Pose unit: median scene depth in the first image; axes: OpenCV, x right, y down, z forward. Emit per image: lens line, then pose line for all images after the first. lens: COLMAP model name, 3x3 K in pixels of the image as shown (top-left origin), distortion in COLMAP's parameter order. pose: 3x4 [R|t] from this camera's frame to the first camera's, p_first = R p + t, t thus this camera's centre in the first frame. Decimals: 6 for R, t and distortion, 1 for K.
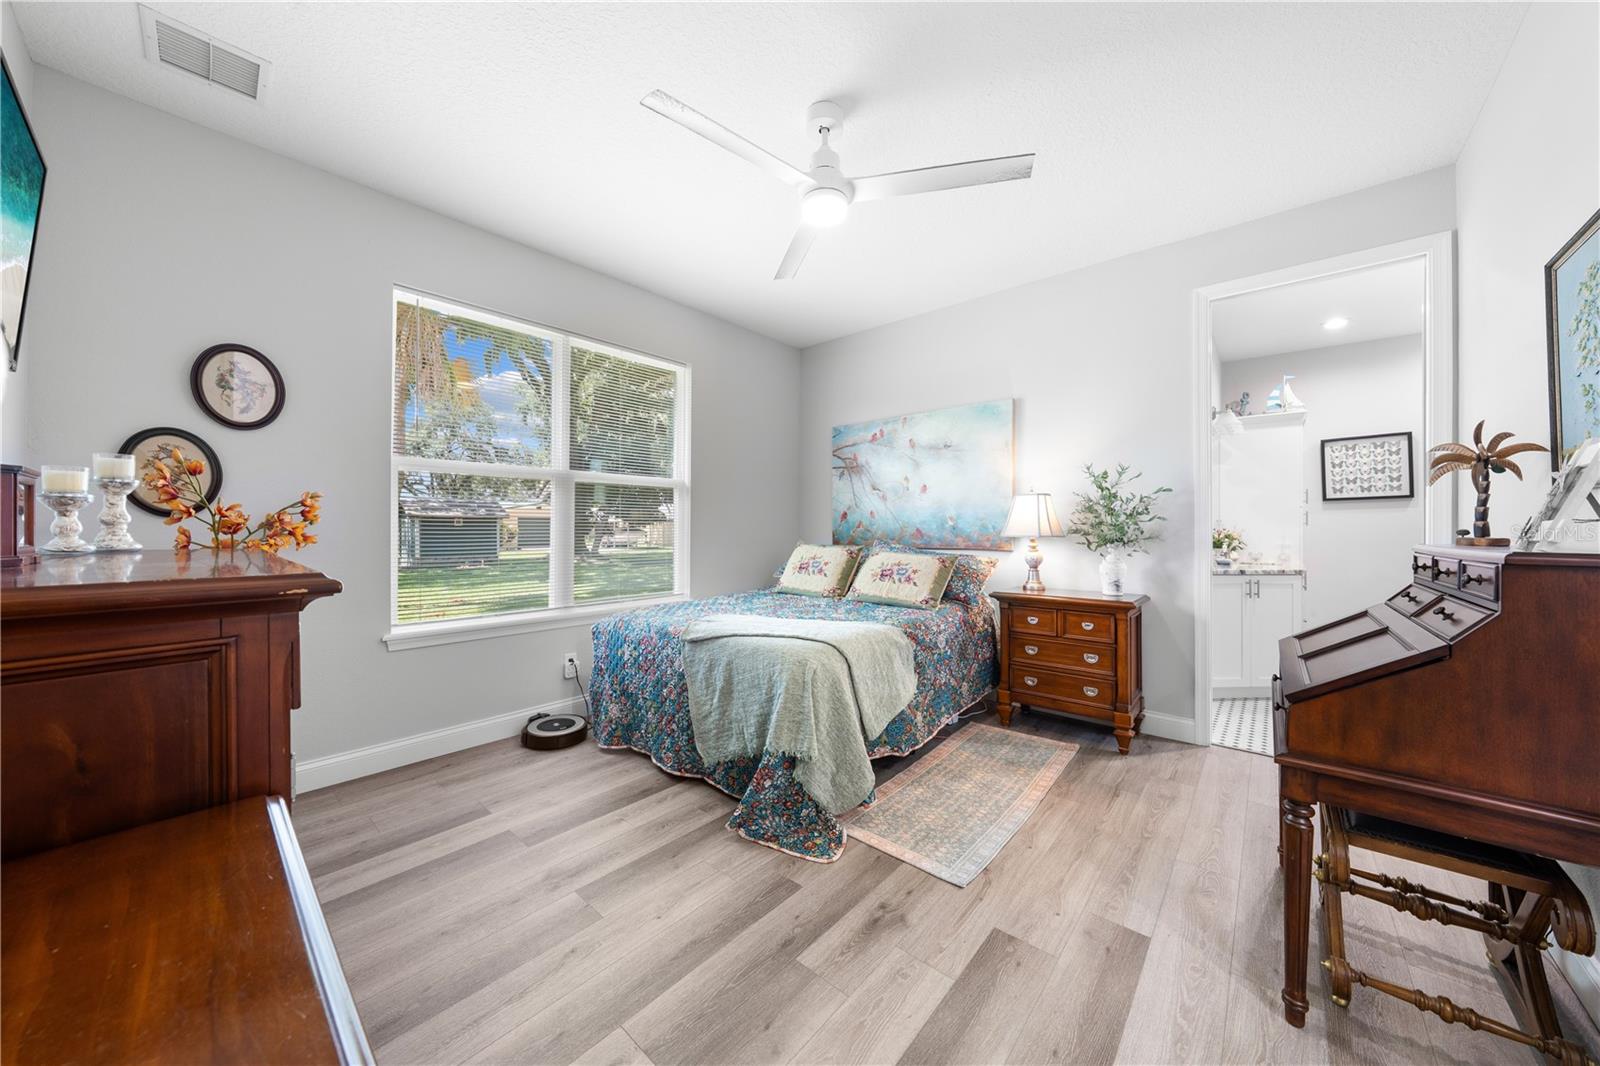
lens RADIAL K [[540.3, 0, 801.3], [0, 540.3, 527.8], [0, 0, 1]] dist [-0.002881, 0.000173]
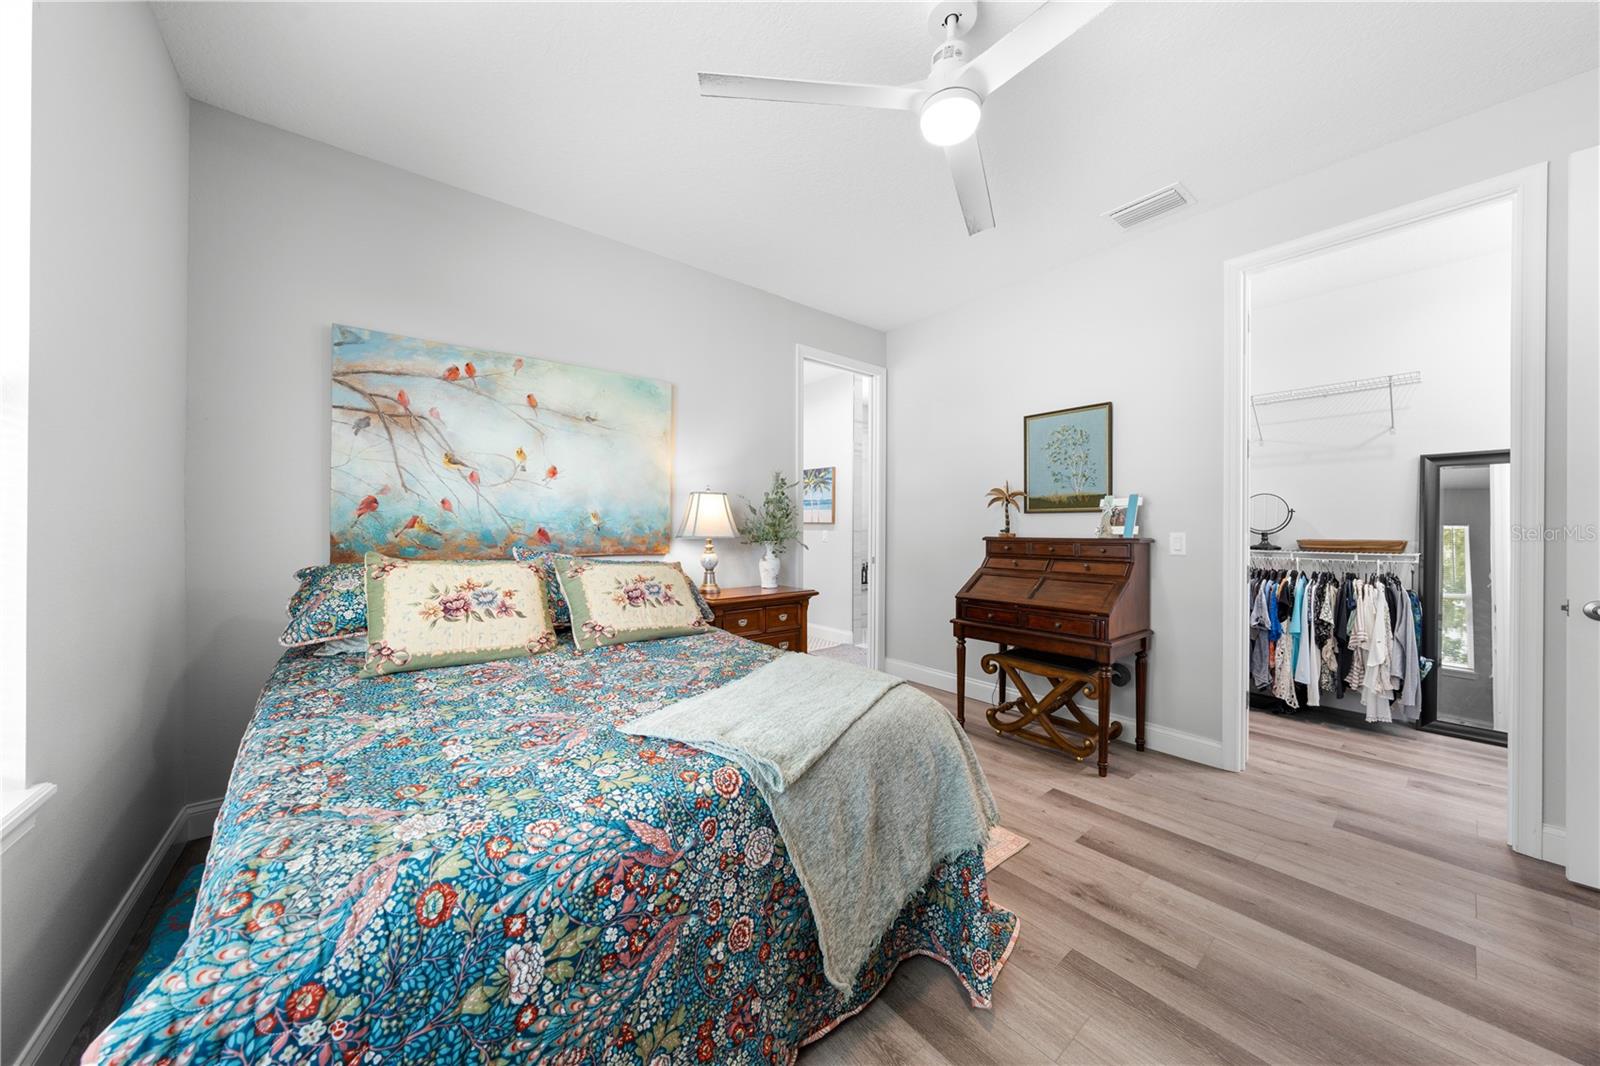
lens RADIAL K [[540.3, 0, 796.5], [0, 540.3, 531.4], [0, 0, 1]] dist [-0.002881, 0.000173]
pose [[0.173609, -0.005525, 0.984799, -0.419059], [-0.002050, 0.999980, 0.005971, -0.000476], [-0.984812, -0.003056, 0.173594, 0.590820]]
